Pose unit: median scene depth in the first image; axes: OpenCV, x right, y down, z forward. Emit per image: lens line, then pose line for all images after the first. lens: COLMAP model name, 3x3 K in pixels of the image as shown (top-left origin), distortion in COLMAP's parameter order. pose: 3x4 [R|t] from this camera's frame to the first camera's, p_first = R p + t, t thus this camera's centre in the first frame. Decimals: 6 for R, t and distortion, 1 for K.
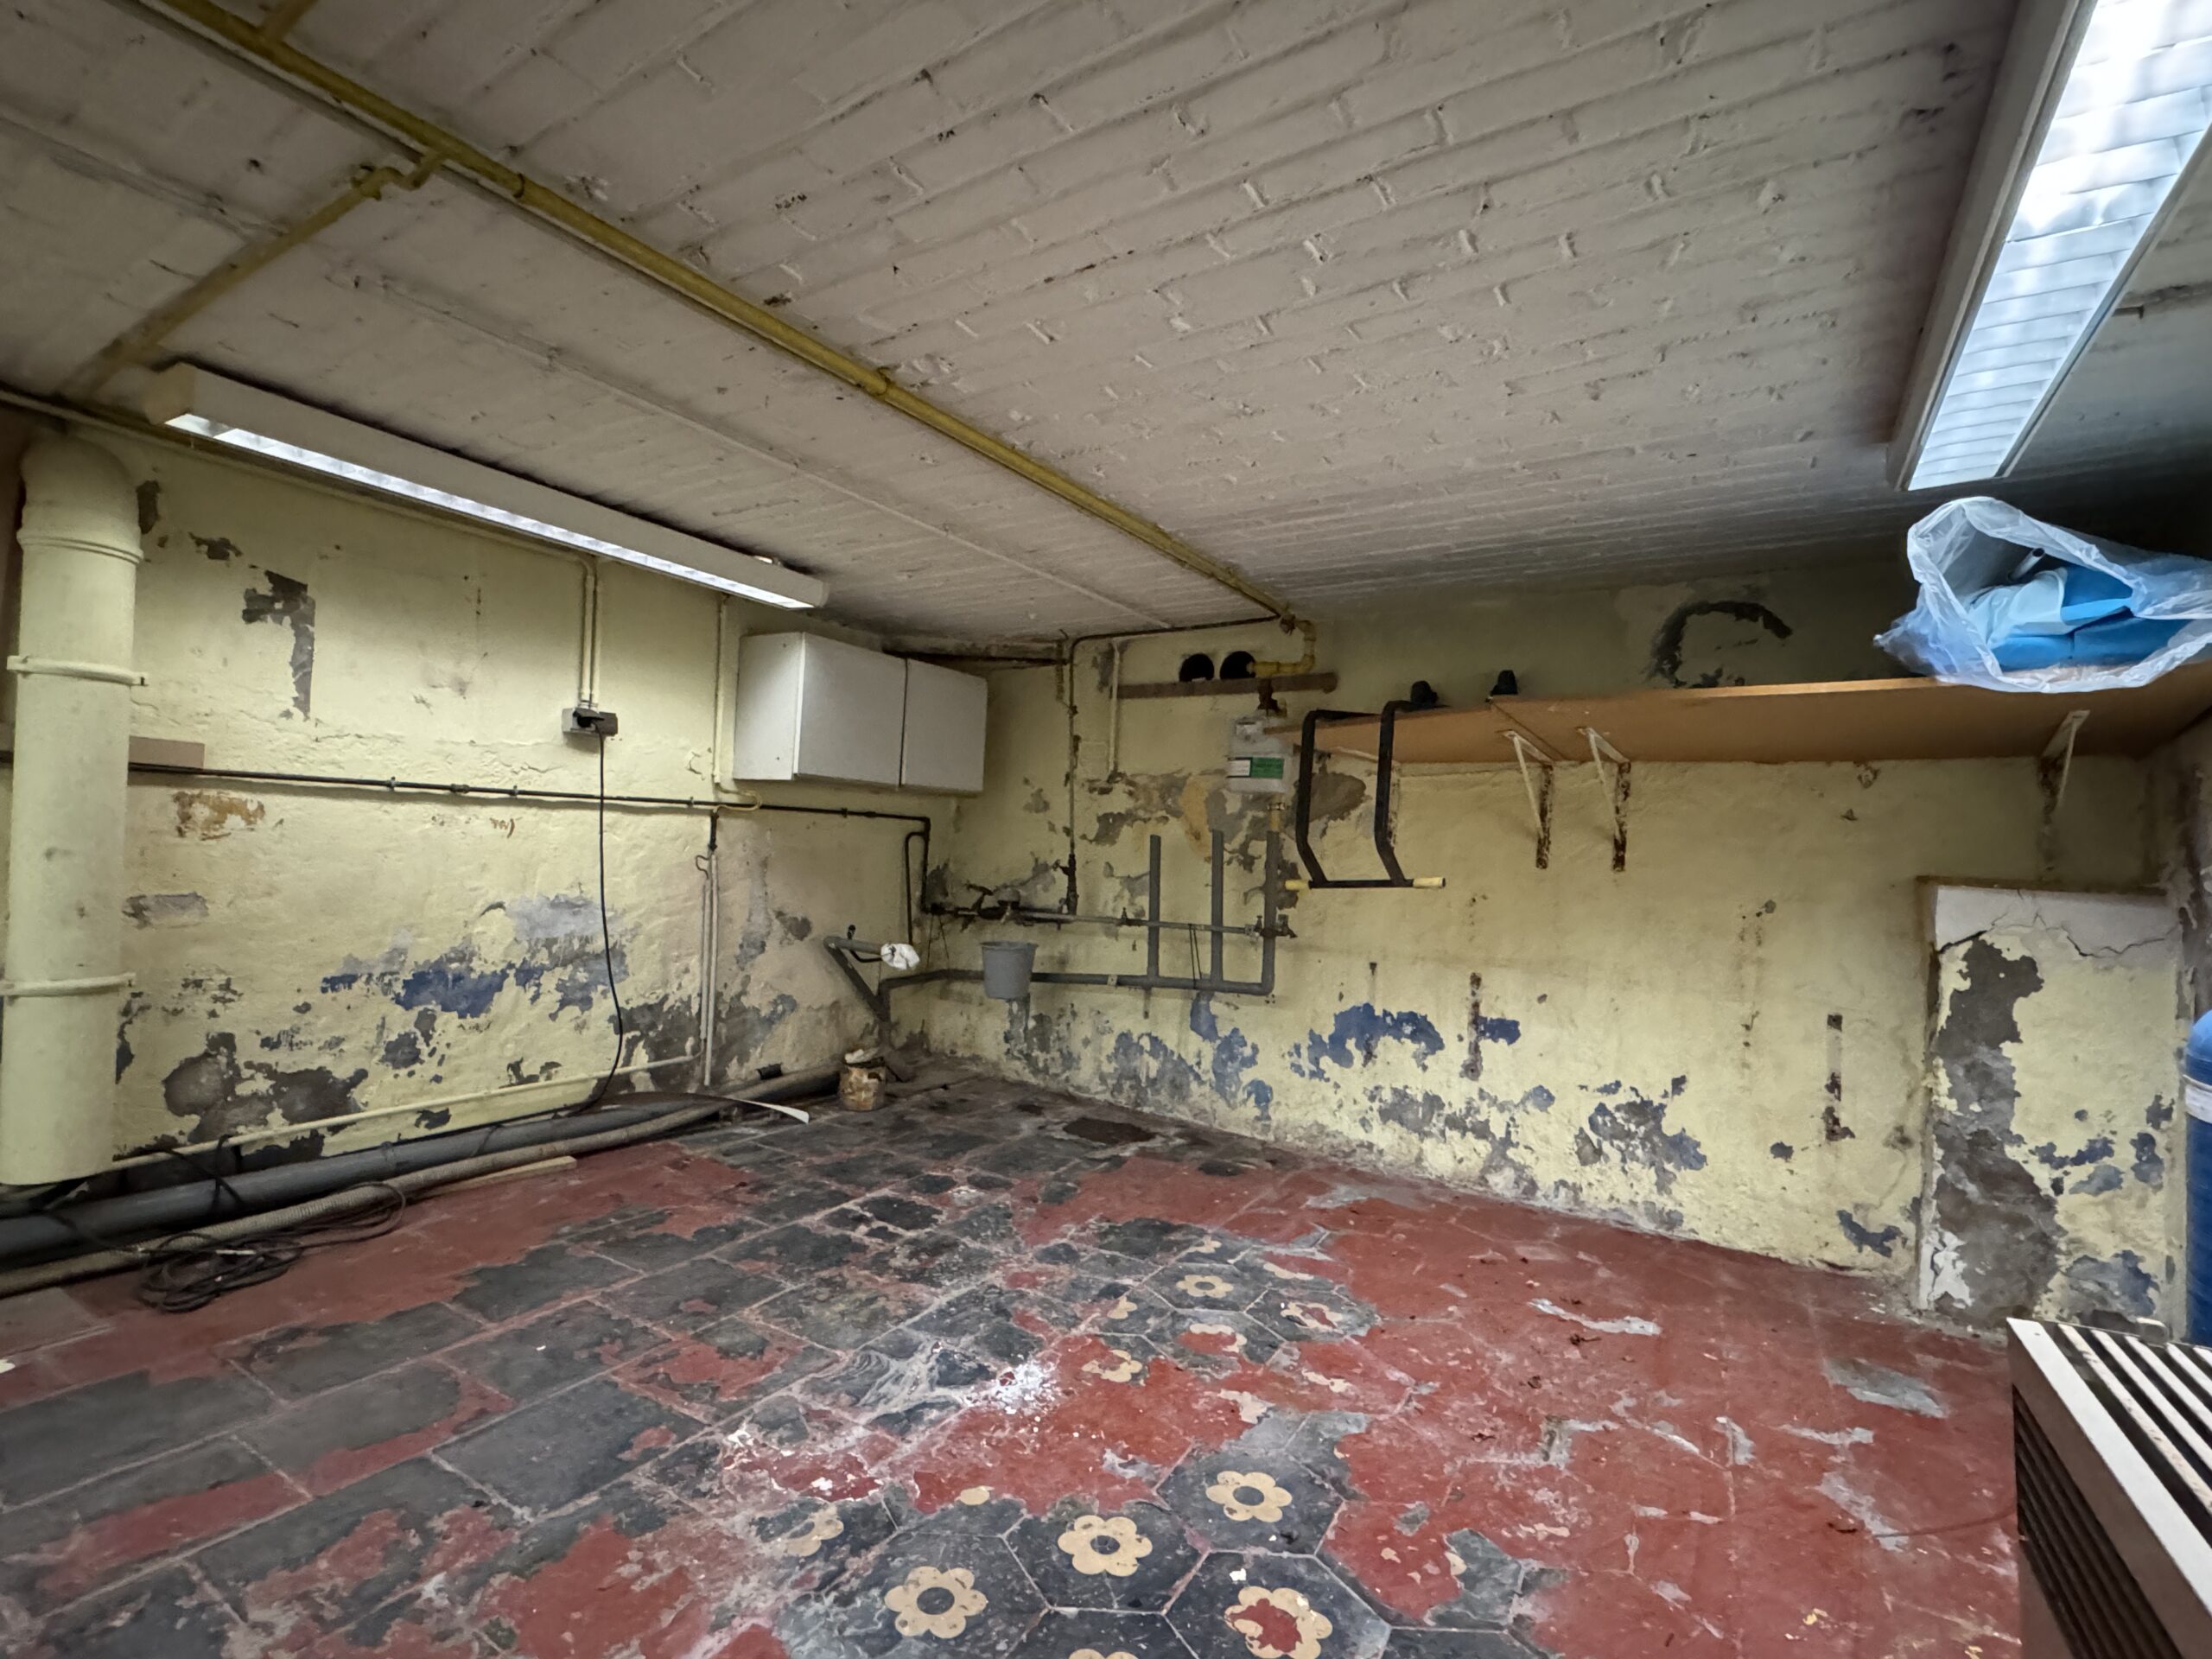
lens RADIAL K [[1013.8, 0, 1102.6], [0, 1013.8, 835.9], [0, 0, 1]] dist [-0.008584, 0.003407]
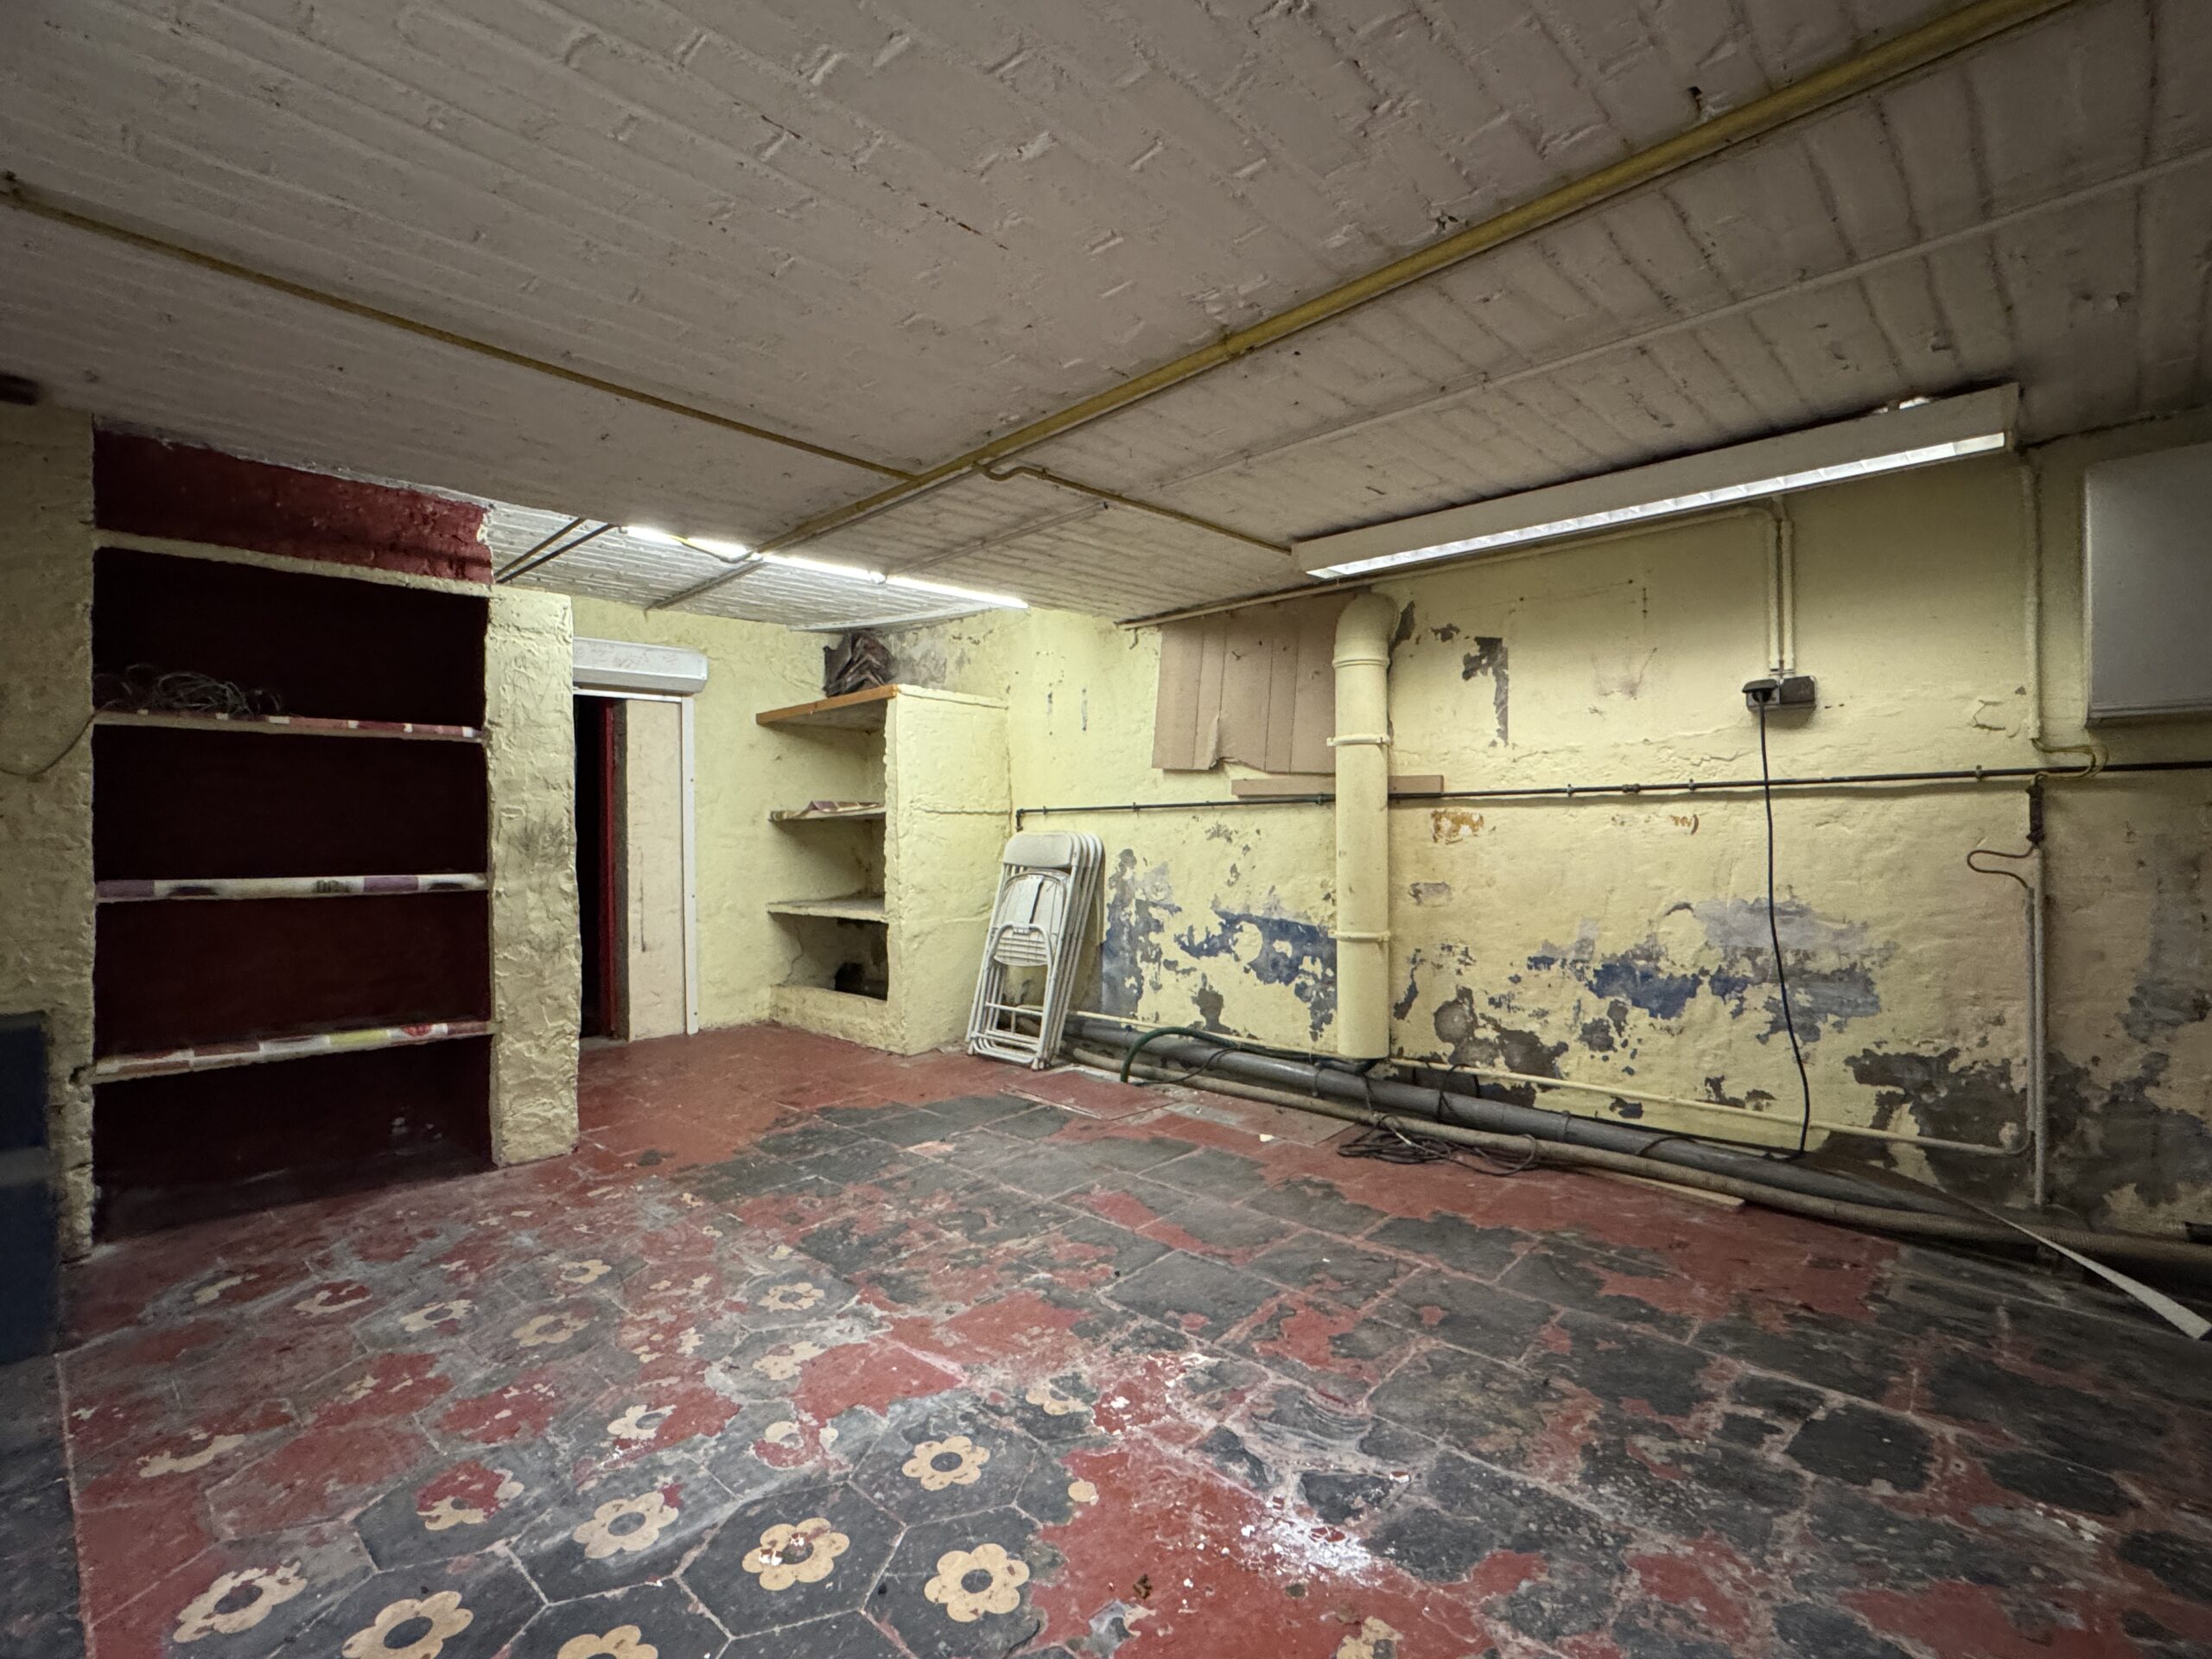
lens RADIAL K [[1013.8, 0, 1107.1], [0, 1013.8, 832.5], [0, 0, 1]] dist [-0.008584, 0.003407]
pose [[-0.205683, -0.043368, -0.977657, 0.509157], [0.009626, 0.998880, -0.046335, 0.043328], [0.978571, -0.018942, -0.205035, 0.749493]]
